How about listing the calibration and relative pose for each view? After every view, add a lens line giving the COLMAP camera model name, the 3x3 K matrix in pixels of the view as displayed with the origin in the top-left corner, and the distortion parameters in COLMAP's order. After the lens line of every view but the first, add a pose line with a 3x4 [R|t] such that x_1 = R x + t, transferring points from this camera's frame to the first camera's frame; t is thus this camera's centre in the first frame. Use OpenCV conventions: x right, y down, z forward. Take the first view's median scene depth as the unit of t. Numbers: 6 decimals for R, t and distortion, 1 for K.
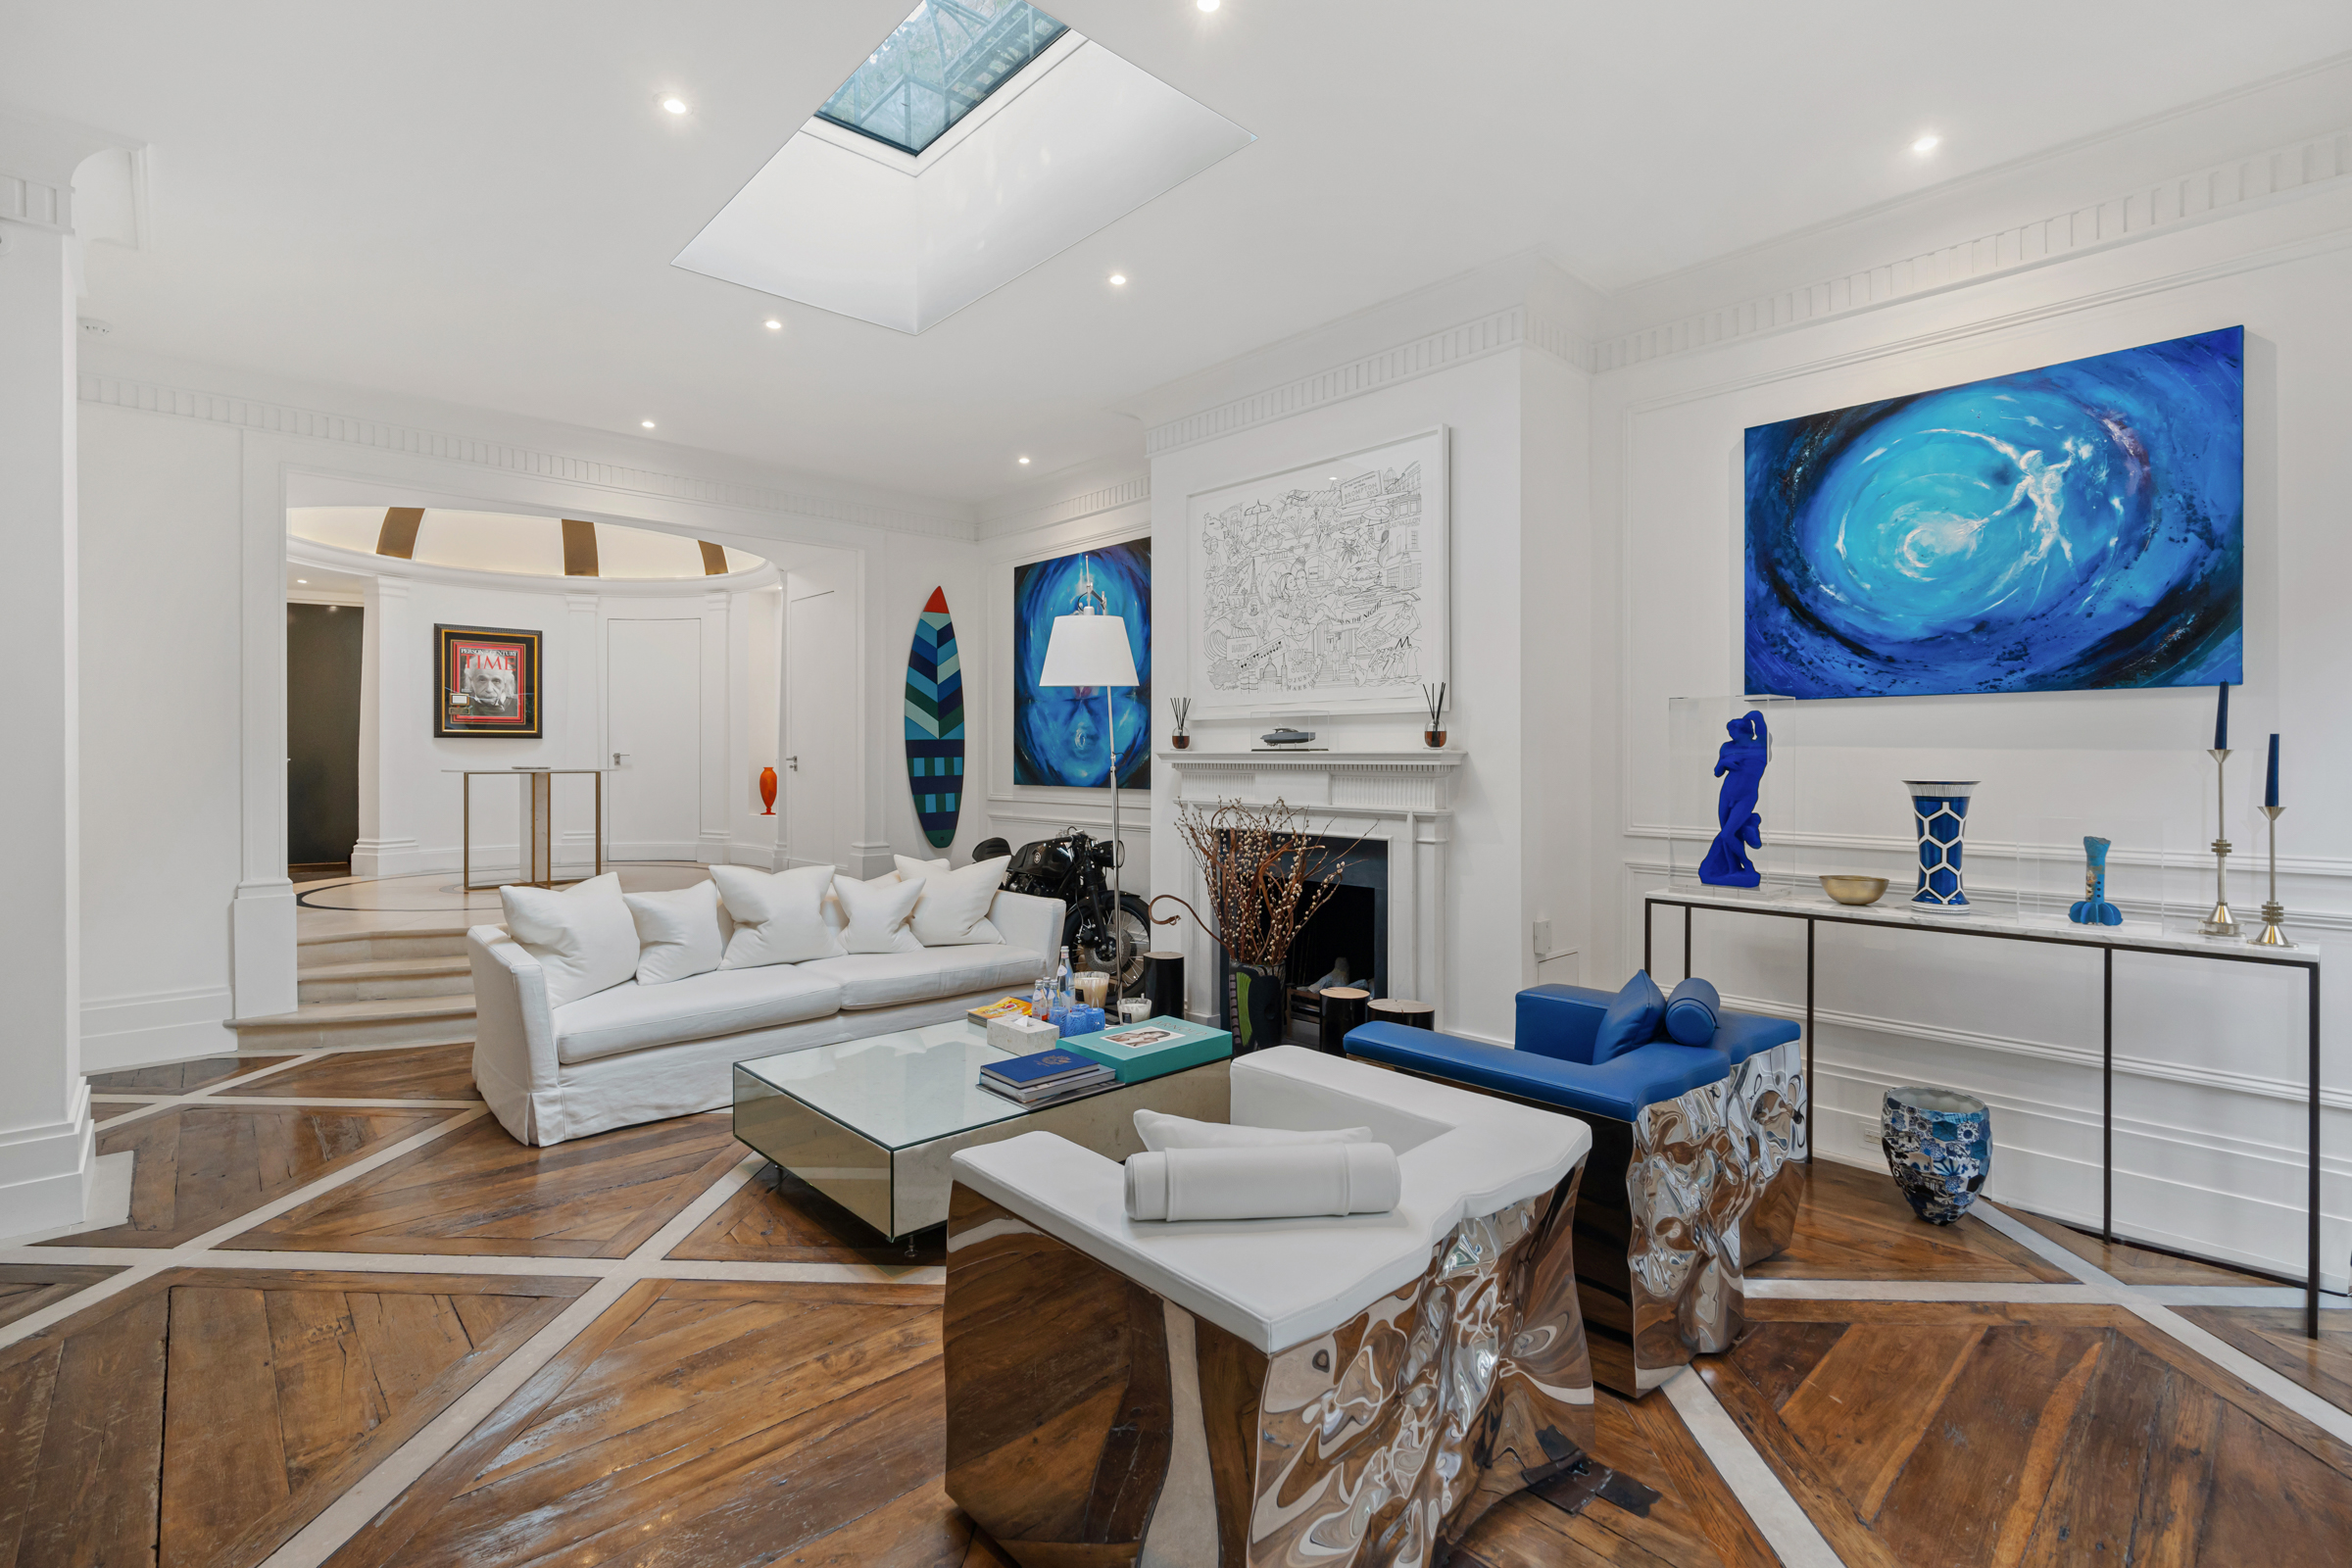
lens RADIAL K [[1084.1, 0, 1177.8], [0, 1084.1, 755.6], [0, 0, 1]] dist [0.003554, 0.000219]
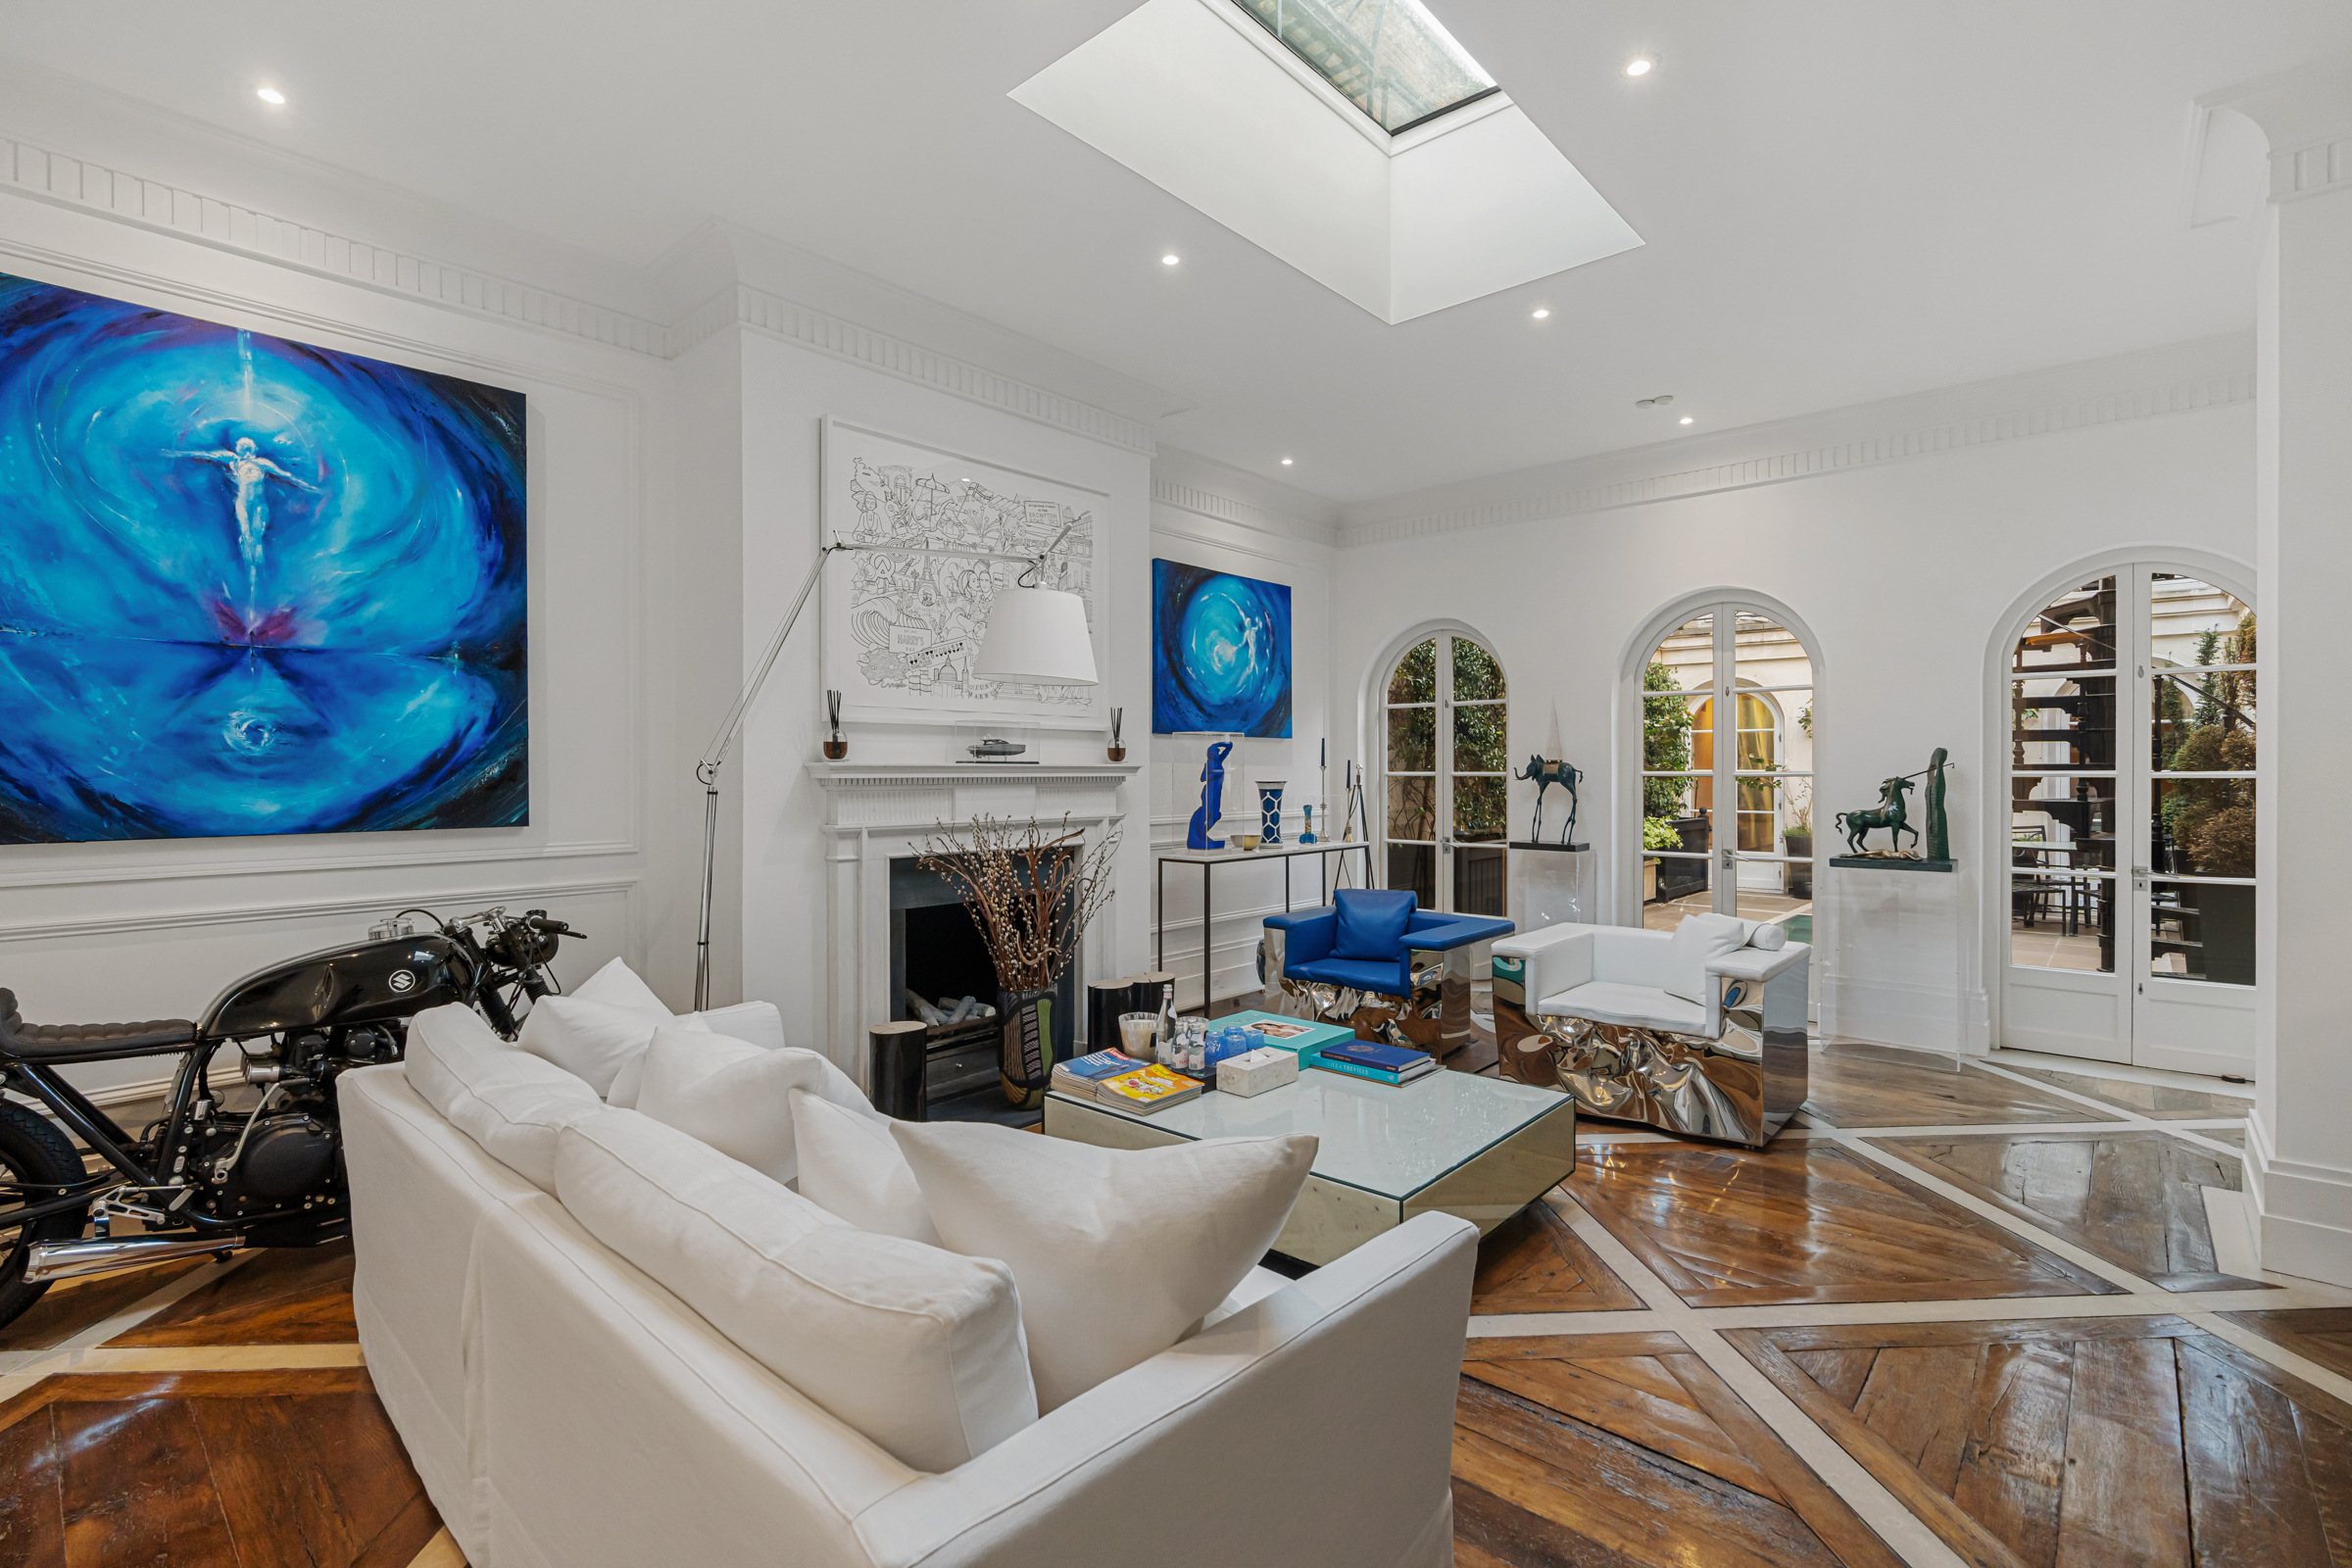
lens RADIAL K [[1086.2, 0, 1180.1], [0, 1086.2, 769.1], [0, 0, 1]] dist [-0.001995, -0.000154]
pose [[-0.104377, -0.000728, 0.994538, -0.938165], [-0.000178, 1.000000, 0.000713, 0.000058], [-0.994538, -0.000102, -0.104377, 1.031820]]
